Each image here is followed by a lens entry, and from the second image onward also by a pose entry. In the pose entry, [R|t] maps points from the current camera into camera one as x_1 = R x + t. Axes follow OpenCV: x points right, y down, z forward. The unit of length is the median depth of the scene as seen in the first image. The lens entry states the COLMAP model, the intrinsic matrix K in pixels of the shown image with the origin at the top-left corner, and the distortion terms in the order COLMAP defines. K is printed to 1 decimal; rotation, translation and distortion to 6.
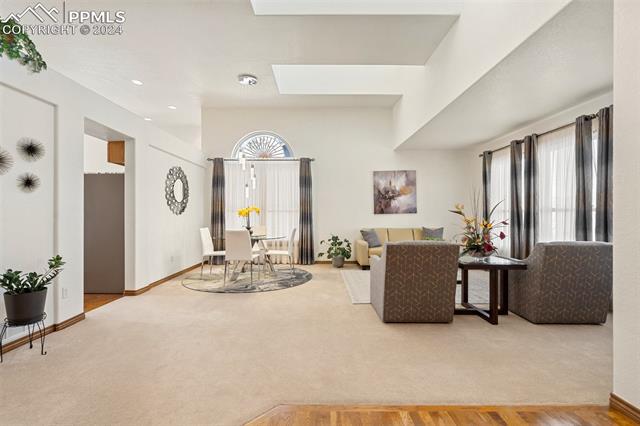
lens RADIAL K [[292.8, 0, 320.4], [0, 292.8, 213.3], [0, 0, 1]] dist [-0.001265, 0.001104]
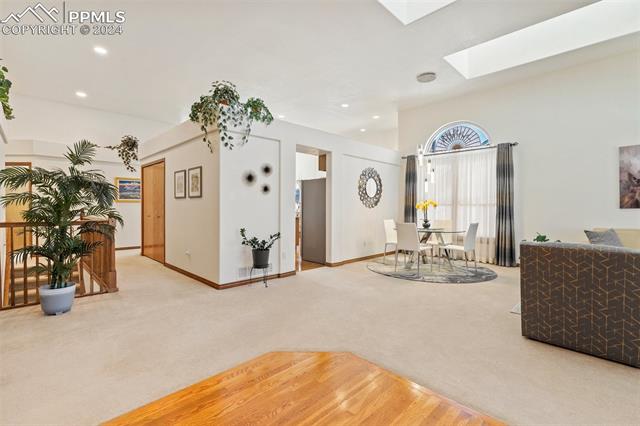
lens RADIAL K [[292.8, 0, 315.3], [0, 292.8, 209.9], [0, 0, 1]] dist [-0.001265, 0.001104]
pose [[0.705829, 0.010299, -0.708307, 0.243144], [-0.002935, 0.999928, 0.011615, -0.000608], [0.708376, -0.006119, 0.705809, -0.011324]]
